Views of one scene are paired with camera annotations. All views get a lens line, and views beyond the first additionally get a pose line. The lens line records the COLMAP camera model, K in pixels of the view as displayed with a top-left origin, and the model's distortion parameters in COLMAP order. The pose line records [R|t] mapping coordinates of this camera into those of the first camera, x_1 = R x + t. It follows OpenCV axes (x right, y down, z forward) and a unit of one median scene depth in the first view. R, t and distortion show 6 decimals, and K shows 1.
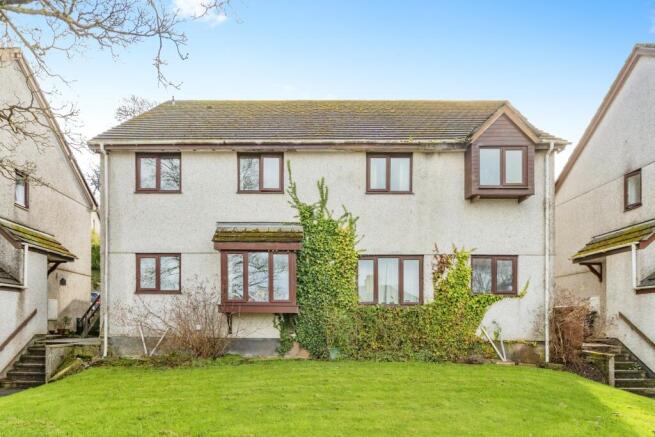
lens RADIAL K [[378.5, 0, 326.9], [0, 378.5, 240.0], [0, 0, 1]] dist [0.001542, 0.000318]
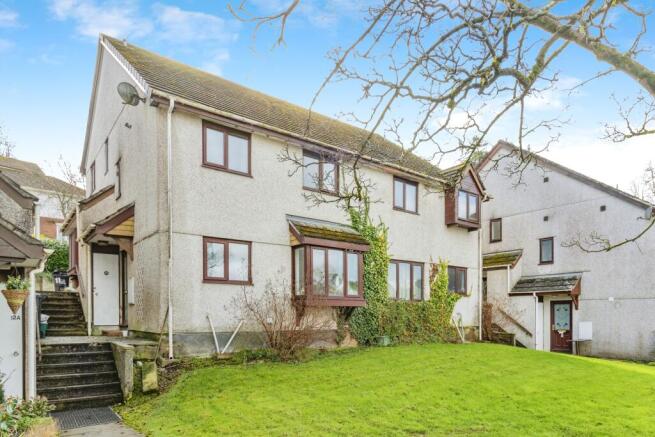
lens RADIAL K [[392.9, 0, 327.5], [0, 392.9, 218.5], [0, 0, 1]] dist [-0.000069, -0.000203]
pose [[0.792715, 0.139710, 0.593366, -0.841695], [-0.125165, 0.989947, -0.065870, 0.019114], [-0.596604, -0.022053, 0.802233, 0.107266]]
